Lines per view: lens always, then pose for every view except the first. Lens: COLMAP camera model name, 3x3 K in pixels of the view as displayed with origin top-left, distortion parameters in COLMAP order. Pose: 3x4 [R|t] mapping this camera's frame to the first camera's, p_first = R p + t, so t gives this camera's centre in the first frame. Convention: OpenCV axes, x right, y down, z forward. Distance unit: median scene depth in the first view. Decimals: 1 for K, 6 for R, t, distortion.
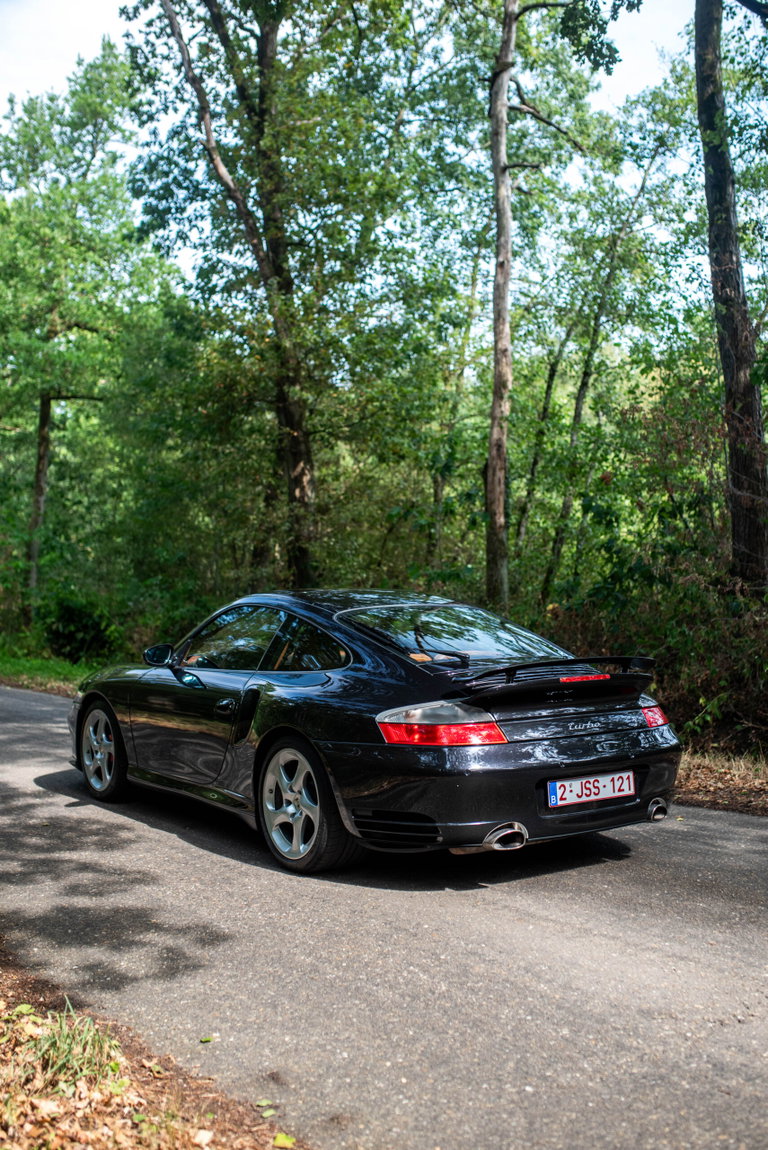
lens RADIAL K [[1177.0, 0, 384.0], [0, 1177.0, 575.0], [0, 0, 1]] dist [-0.001032, -0.003211]
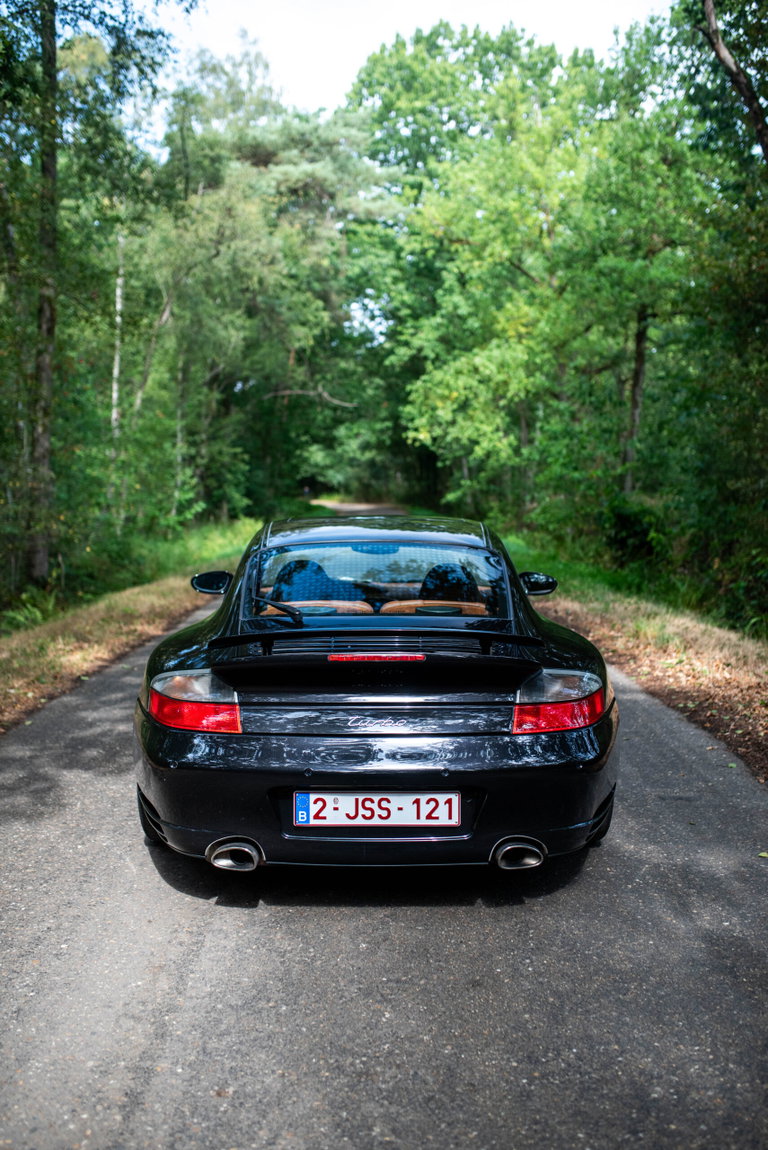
lens RADIAL K [[1063.2, 0, 384.0], [0, 1063.2, 575.0], [0, 0, 1]] dist [-0.016029, 0.001968]
pose [[0.827646, 0.057529, -0.558294, 0.544161], [-0.006961, 0.995709, 0.092283, -0.023323], [0.561207, -0.072491, 0.824495, 0.477518]]
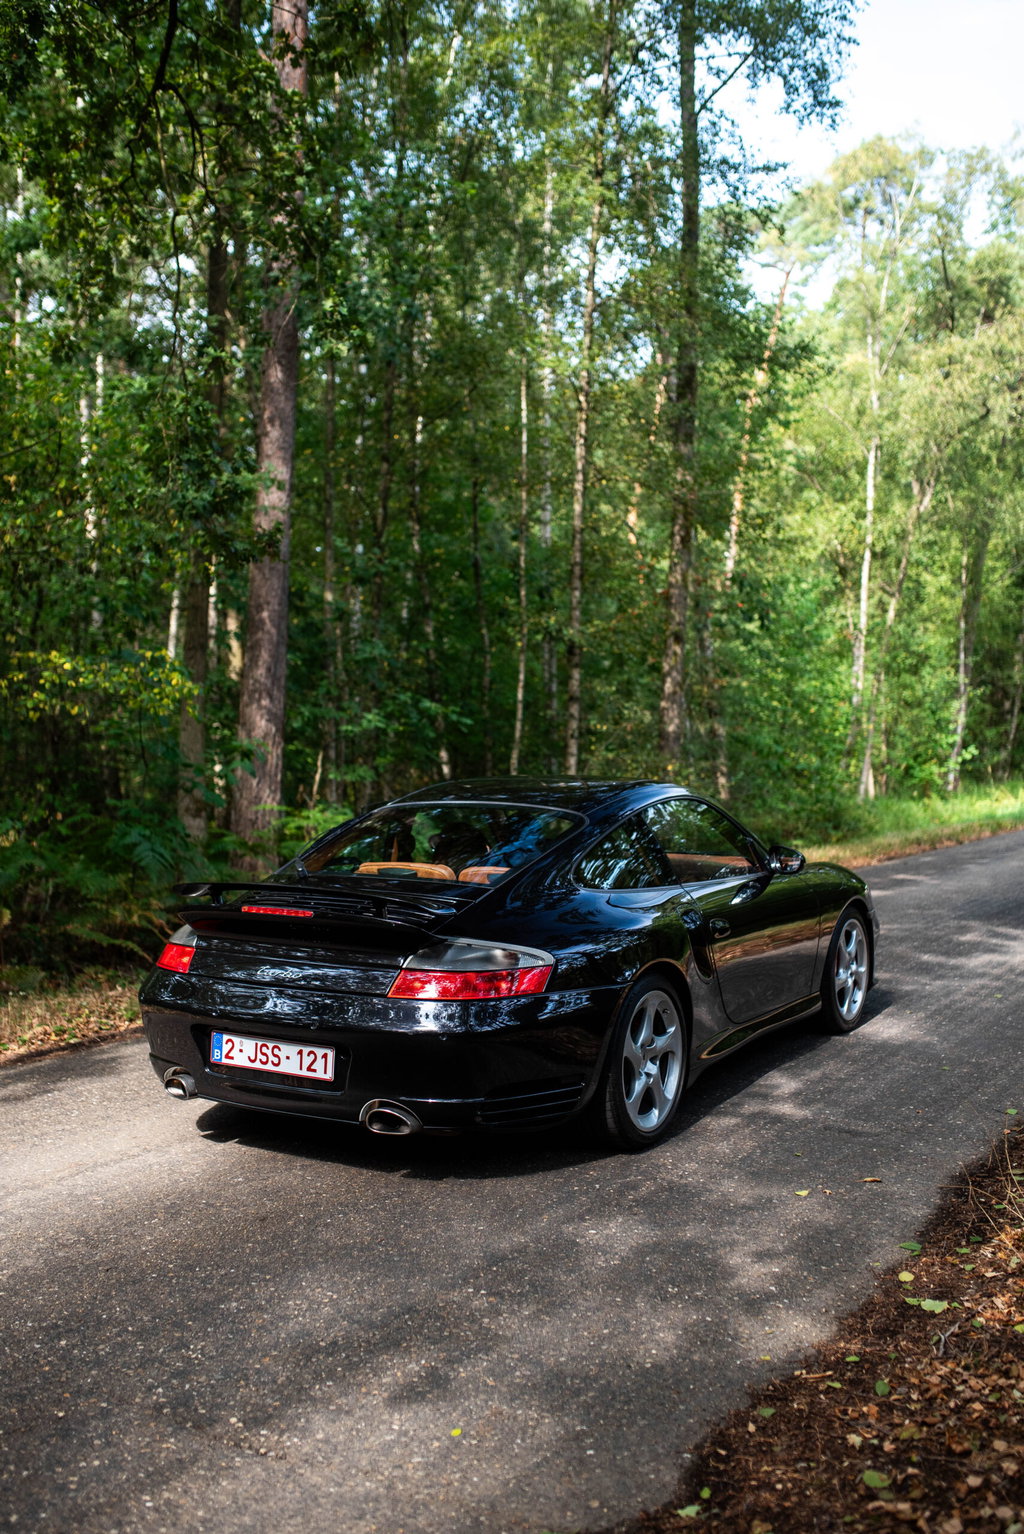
lens RADIAL K [[1445.2, 0, 512.0], [0, 1445.2, 767.0], [0, 0, 1]] dist [0.005168, 0.000651]
pose [[0.408495, 0.032442, -0.912184, 1.114073], [0.007600, 0.999213, 0.038940, -0.044386], [0.912729, -0.022840, 0.407926, 0.769652]]
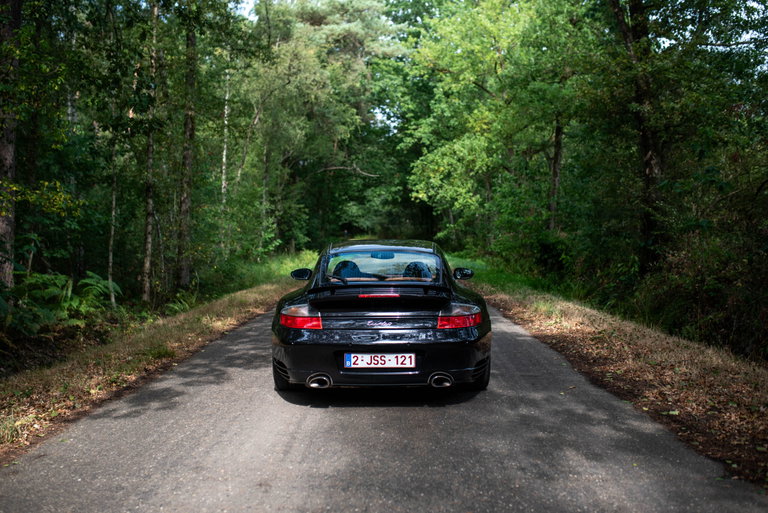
lens RADIAL K [[723.5, 0, 384.0], [0, 723.5, 256.5], [0, 0, 1]] dist [0.005168, 0.000651]
pose [[0.816456, 0.025262, -0.576855, 0.793148], [0.002329, 0.998890, 0.047040, -0.019130], [0.577403, -0.039750, 0.815491, 0.154023]]
